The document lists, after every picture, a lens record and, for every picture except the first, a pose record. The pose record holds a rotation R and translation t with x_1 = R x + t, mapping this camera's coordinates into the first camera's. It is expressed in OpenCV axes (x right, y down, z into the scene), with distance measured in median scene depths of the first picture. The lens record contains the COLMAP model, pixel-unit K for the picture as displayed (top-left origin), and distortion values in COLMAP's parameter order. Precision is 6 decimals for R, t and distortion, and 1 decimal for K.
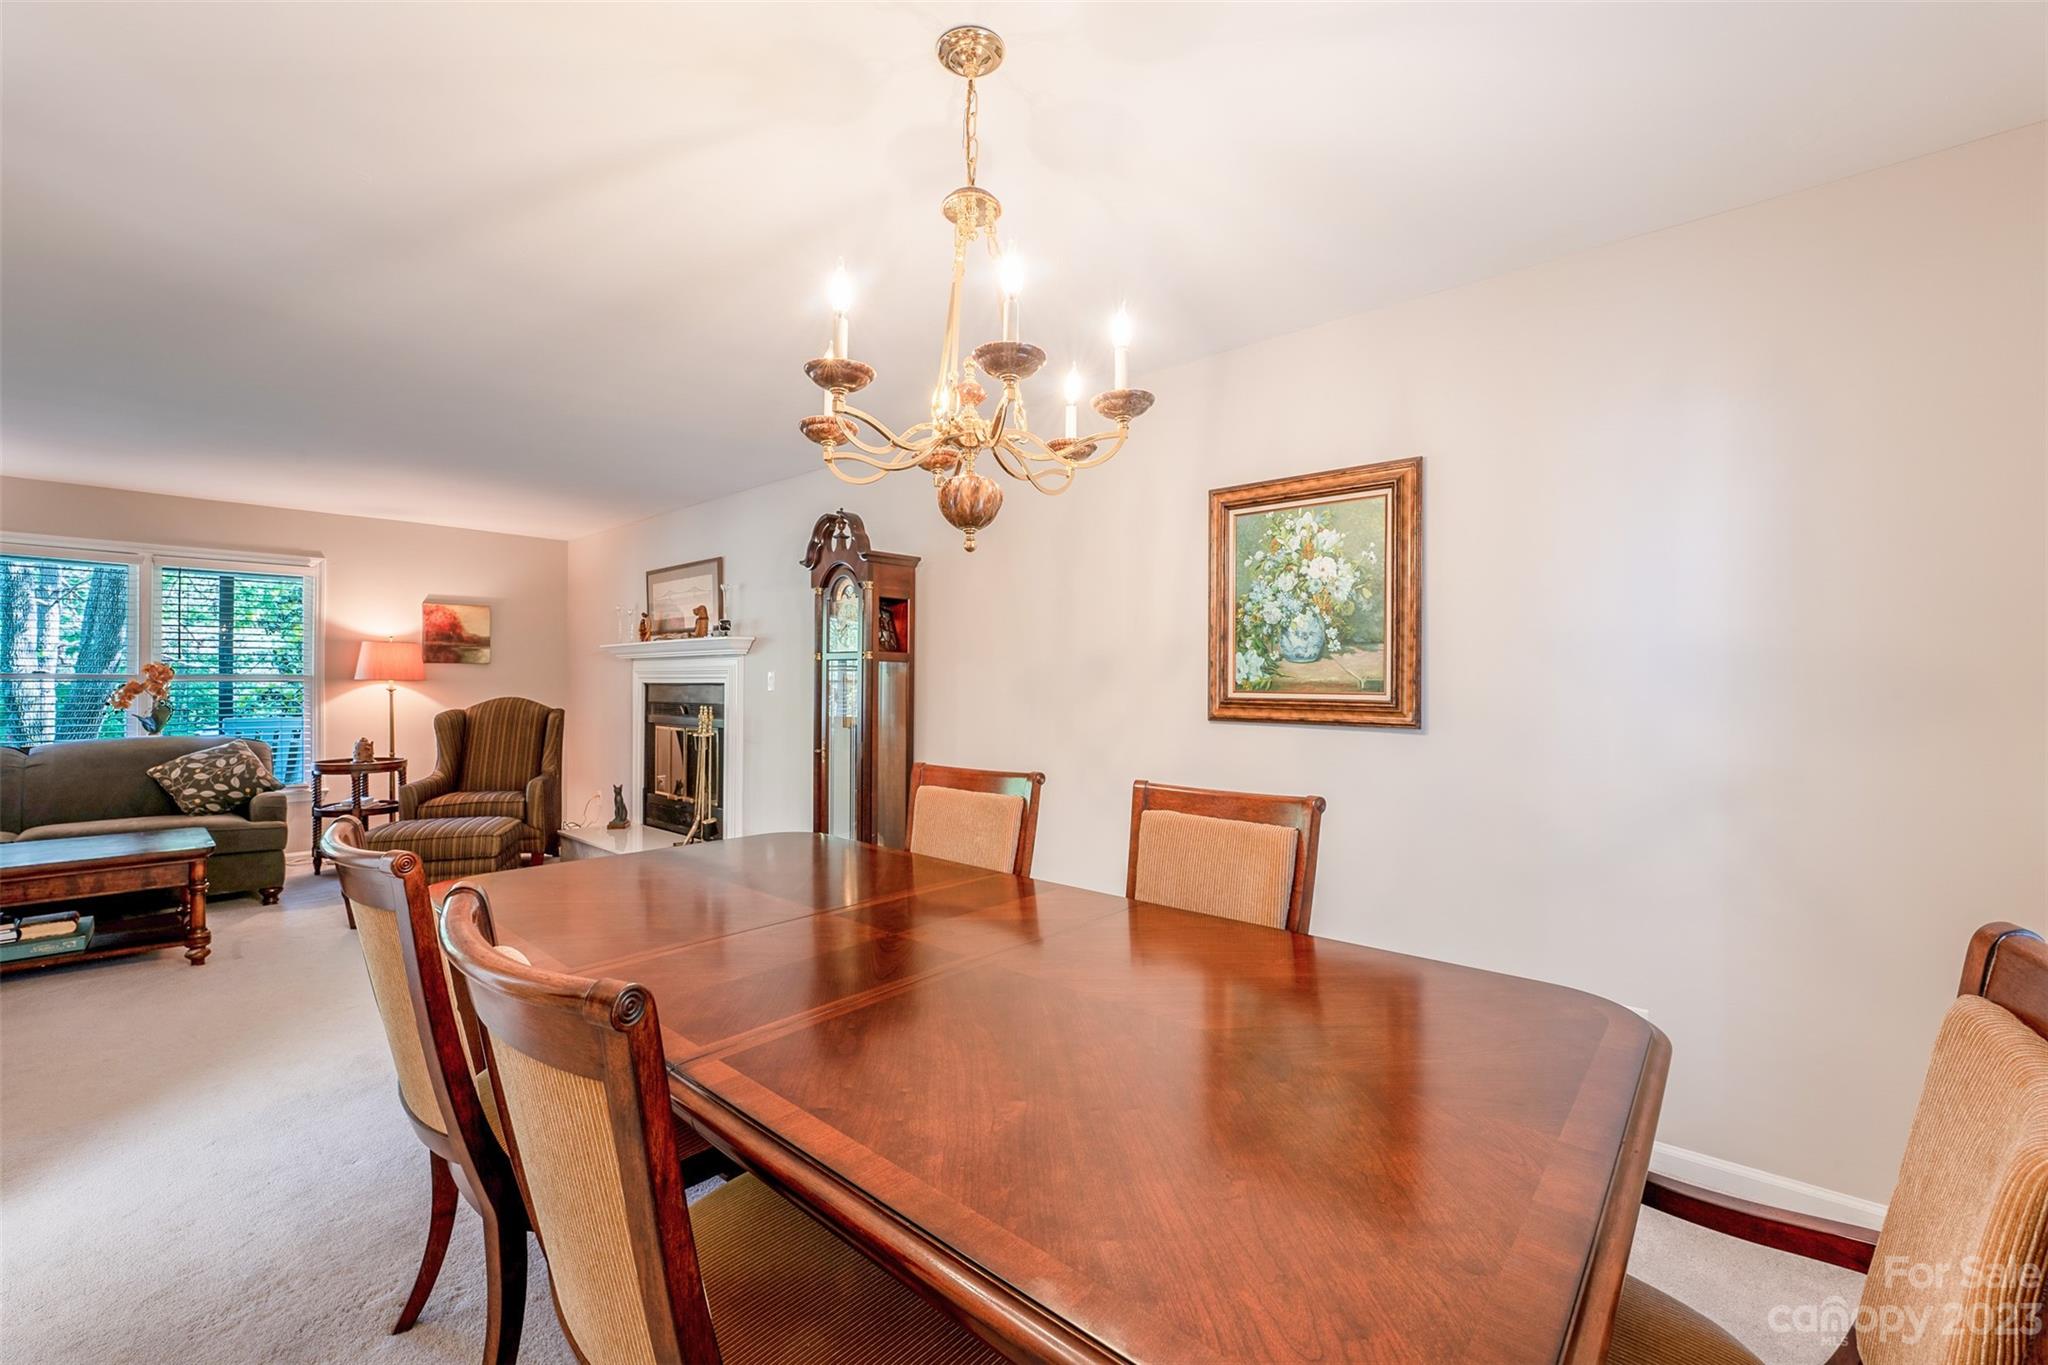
lens RADIAL K [[832.5, 0, 1018.4], [0, 832.5, 685.6], [0, 0, 1]] dist [-0.026008, 0.002152]
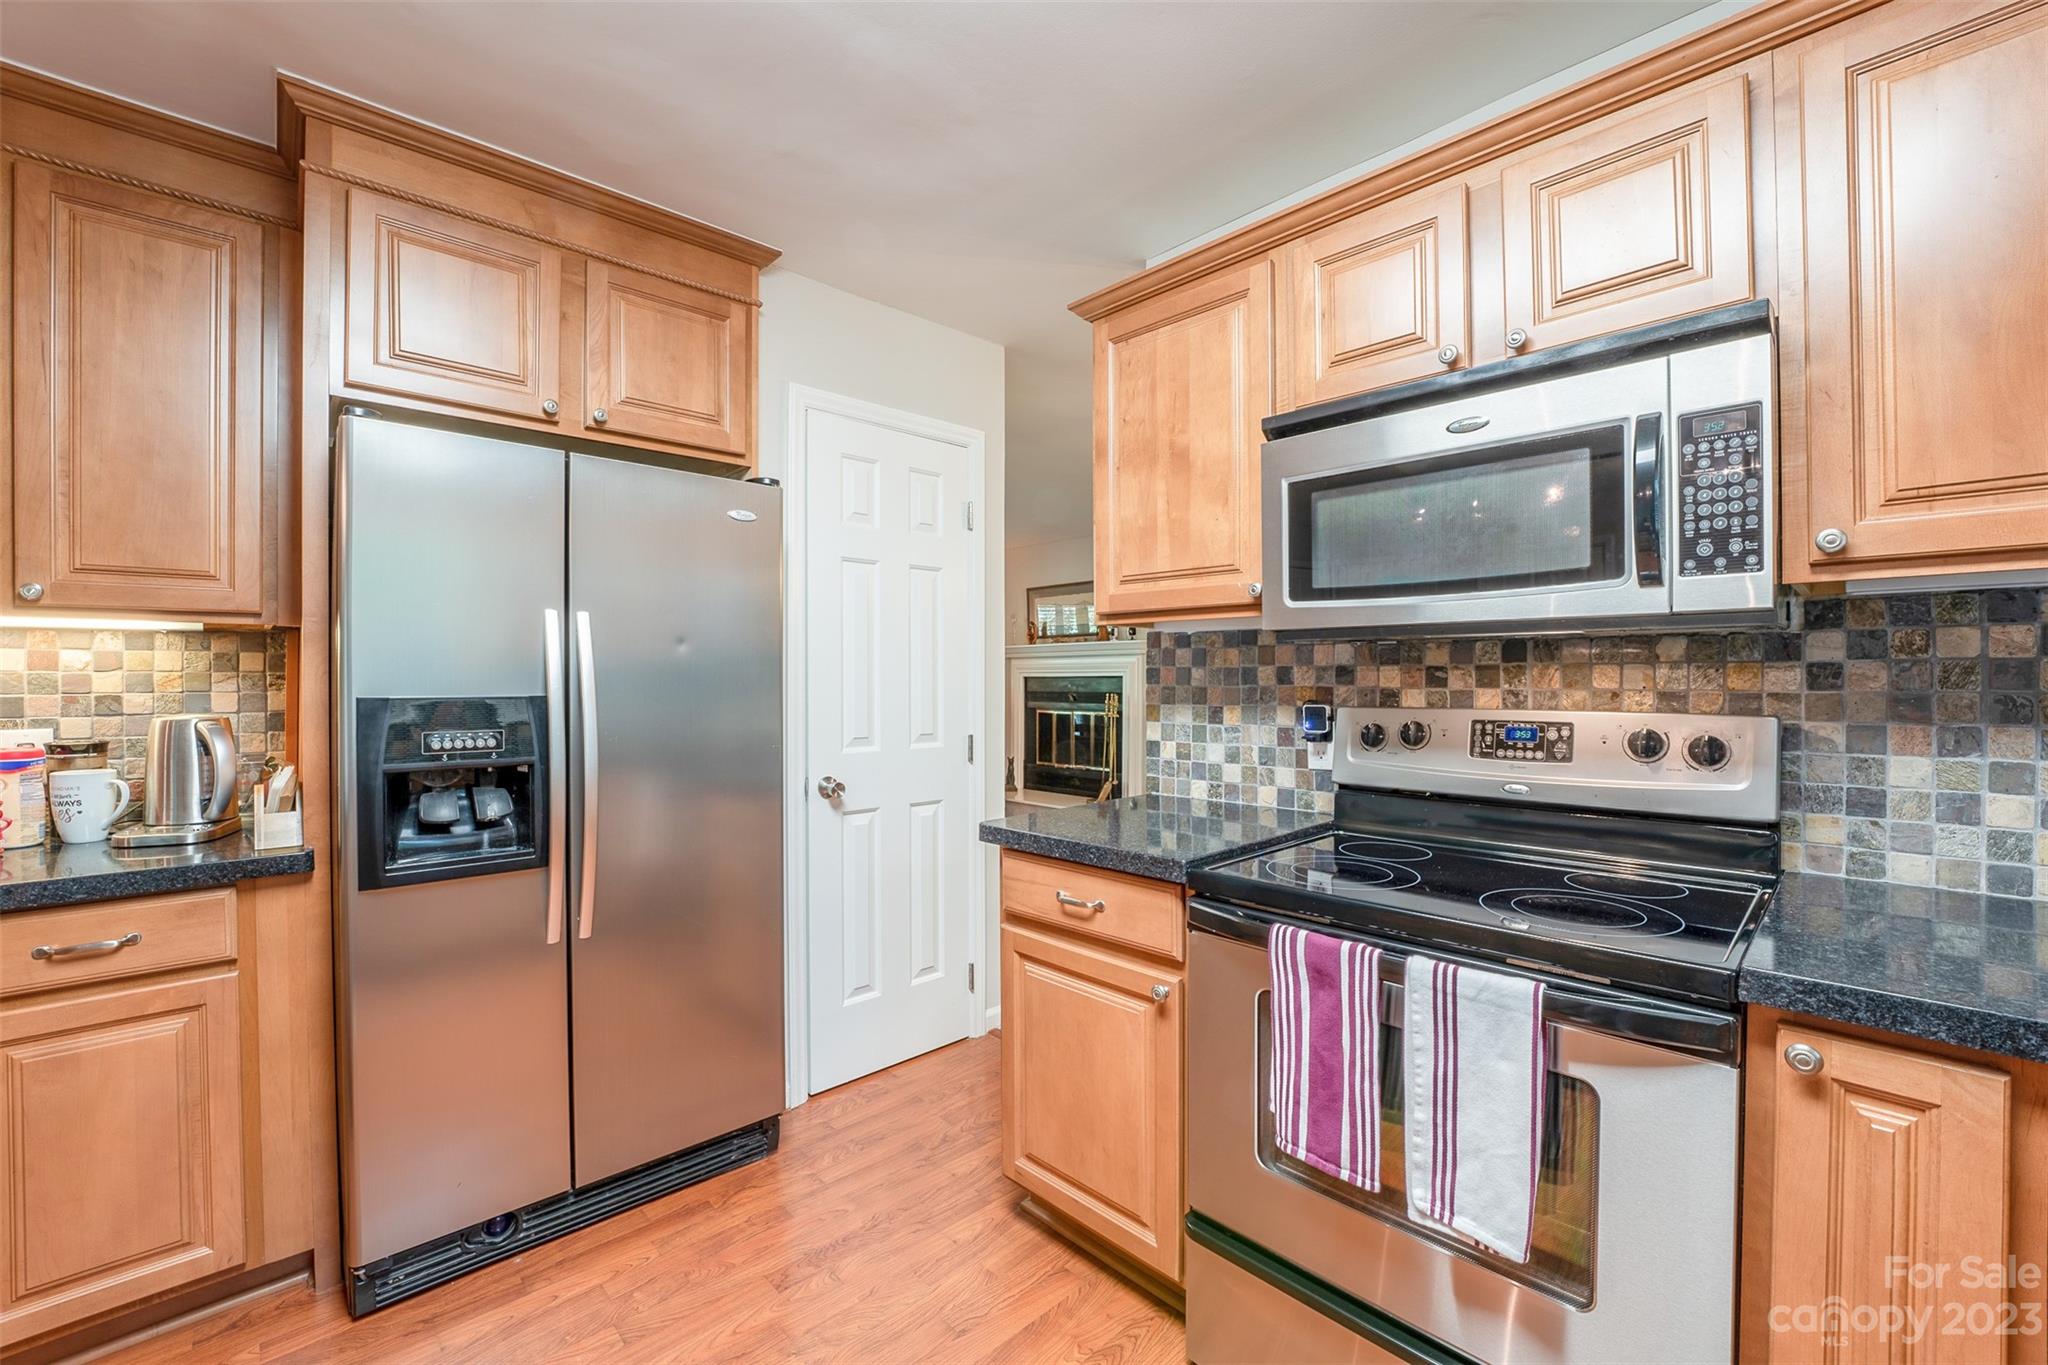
lens RADIAL K [[832.5, 0, 1018.2], [0, 832.5, 683.1], [0, 0, 1]] dist [-0.026008, 0.002152]
pose [[0.995865, -0.005175, -0.090699, -0.711861], [0.005516, 0.999979, 0.003511, 0.005016], [0.090679, -0.003997, 0.995872, -0.541009]]
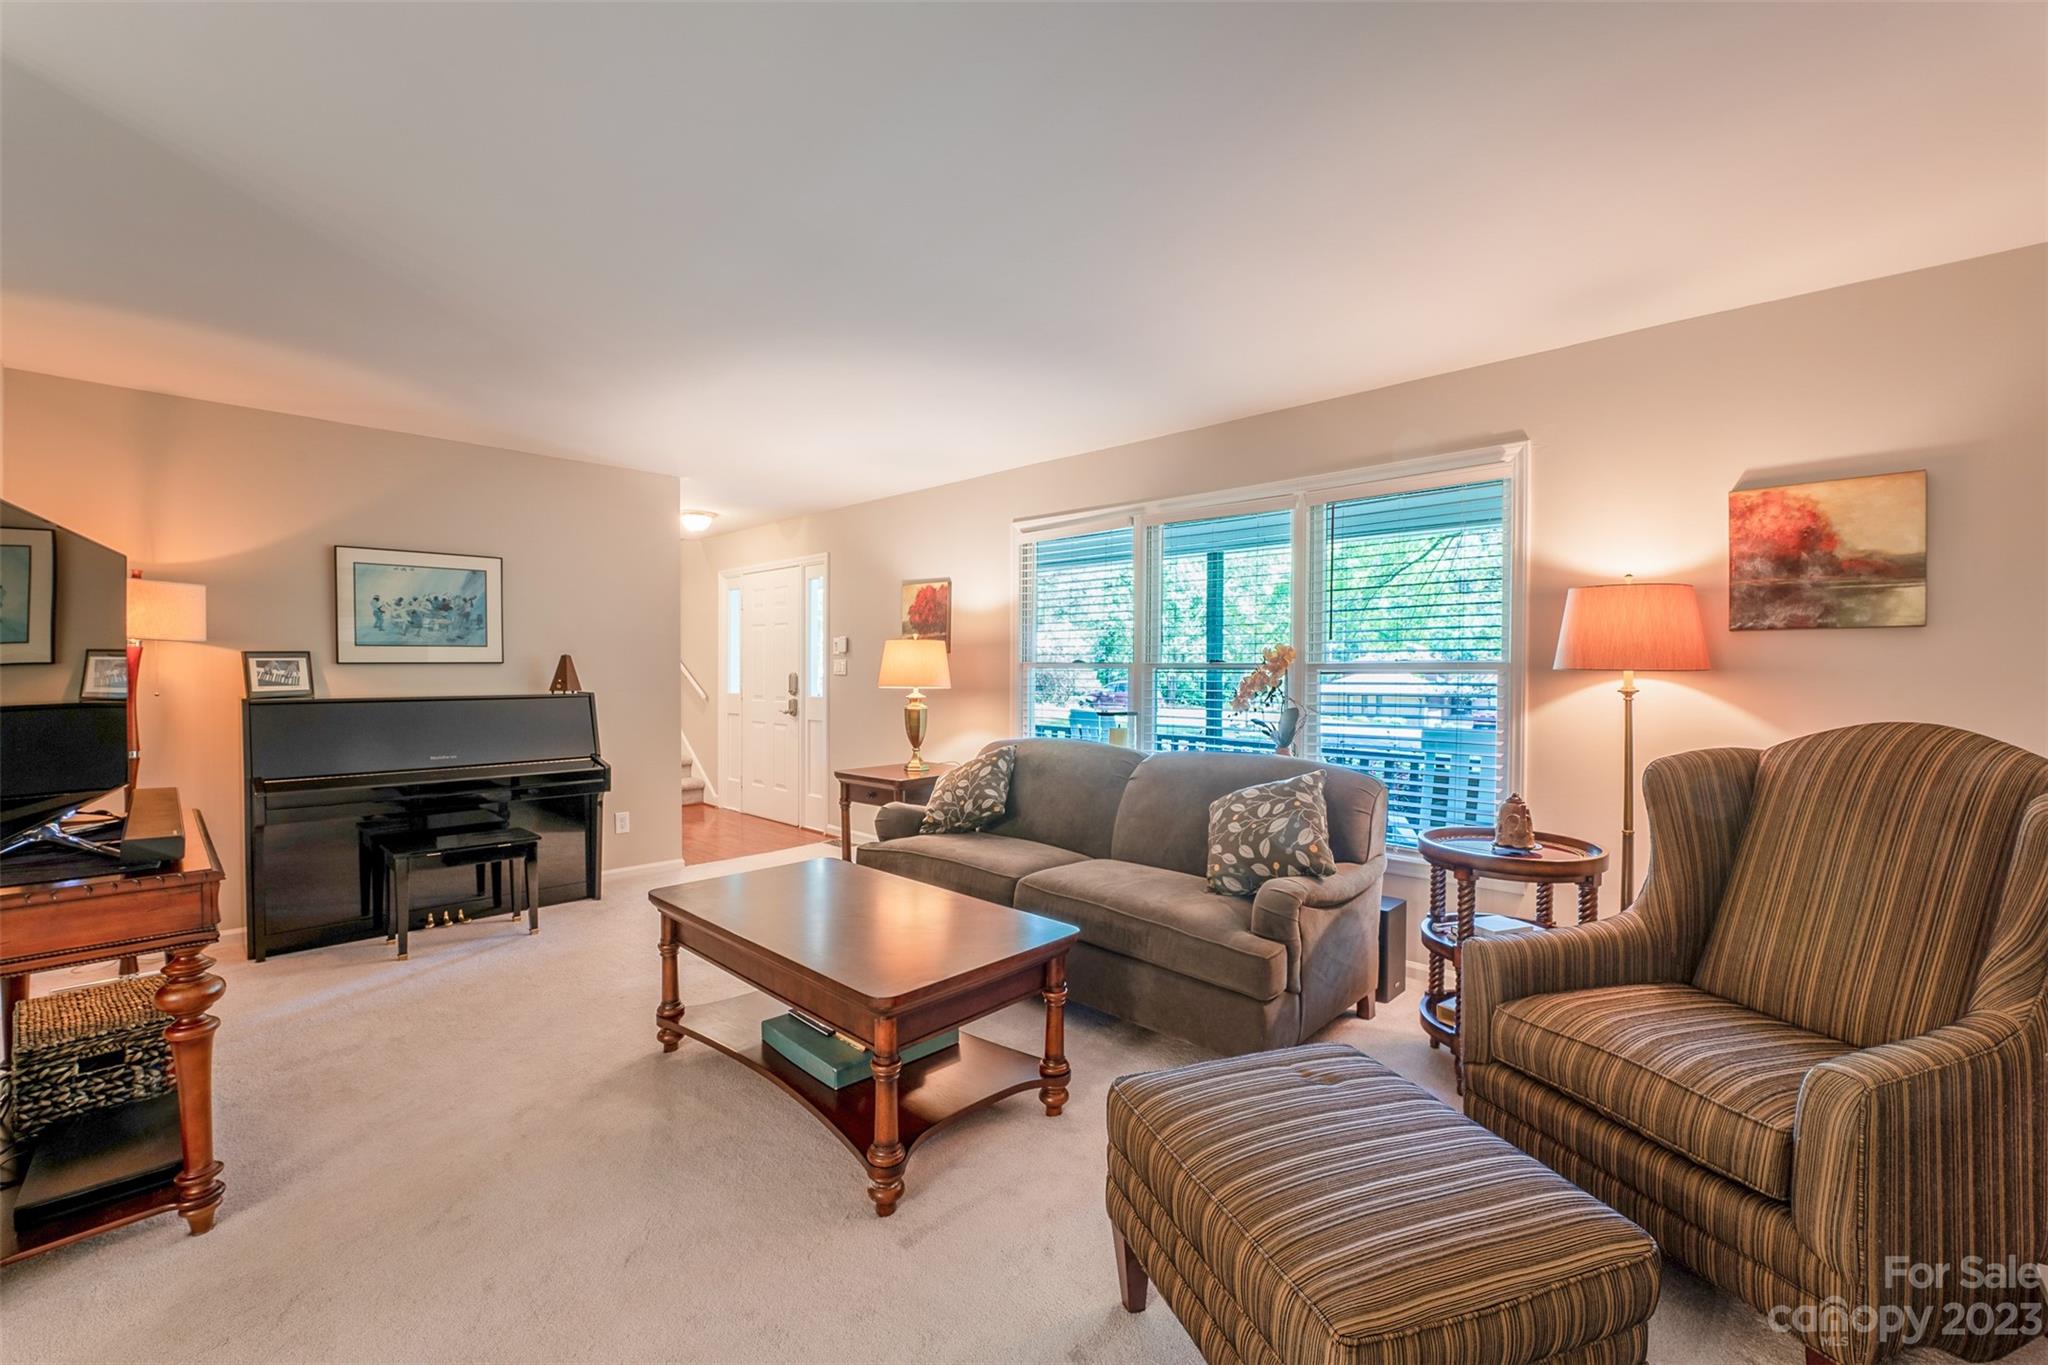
lens RADIAL K [[832.5, 0, 1021.2], [0, 832.5, 683.5], [0, 0, 1]] dist [-0.026008, 0.002152]
pose [[-0.027161, 0.011638, -0.999563, -0.603789], [-0.008177, 0.999896, 0.011864, -0.003806], [0.999598, 0.008495, -0.027063, 1.359870]]
